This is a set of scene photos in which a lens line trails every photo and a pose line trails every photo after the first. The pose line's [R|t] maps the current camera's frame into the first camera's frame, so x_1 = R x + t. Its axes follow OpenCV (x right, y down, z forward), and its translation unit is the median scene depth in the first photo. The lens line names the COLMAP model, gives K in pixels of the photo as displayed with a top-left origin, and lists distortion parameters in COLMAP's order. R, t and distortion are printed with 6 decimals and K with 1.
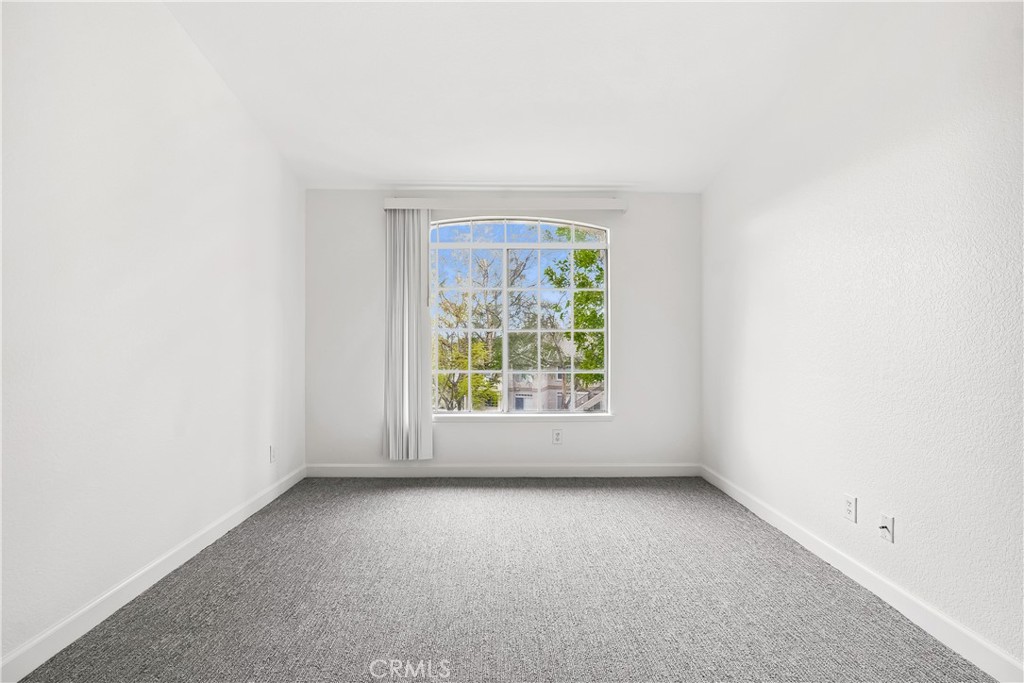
lens RADIAL K [[472.8, 0, 512.0], [0, 472.8, 341.5], [0, 0, 1]] dist [-0.022273, 0.012034]
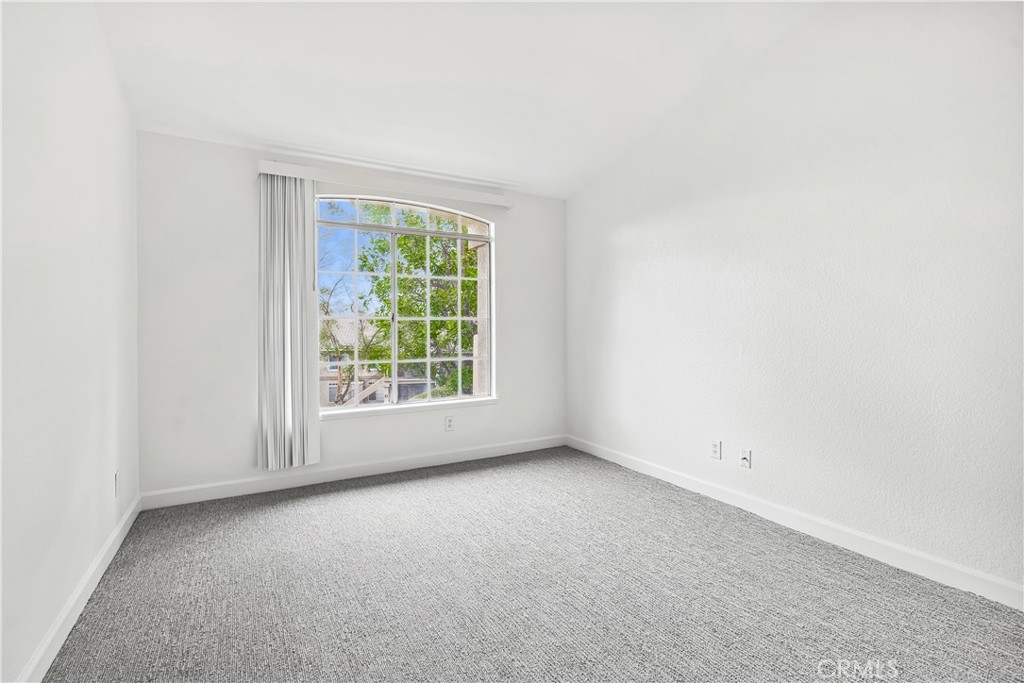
lens RADIAL K [[471.0, 0, 512.3], [0, 471.0, 332.8], [0, 0, 1]] dist [-0.018738, 0.008973]
pose [[0.876036, -0.010458, 0.482132, -0.278641], [0.006965, 0.999935, 0.009035, -0.001060], [-0.482196, -0.004556, 0.876052, 0.053073]]
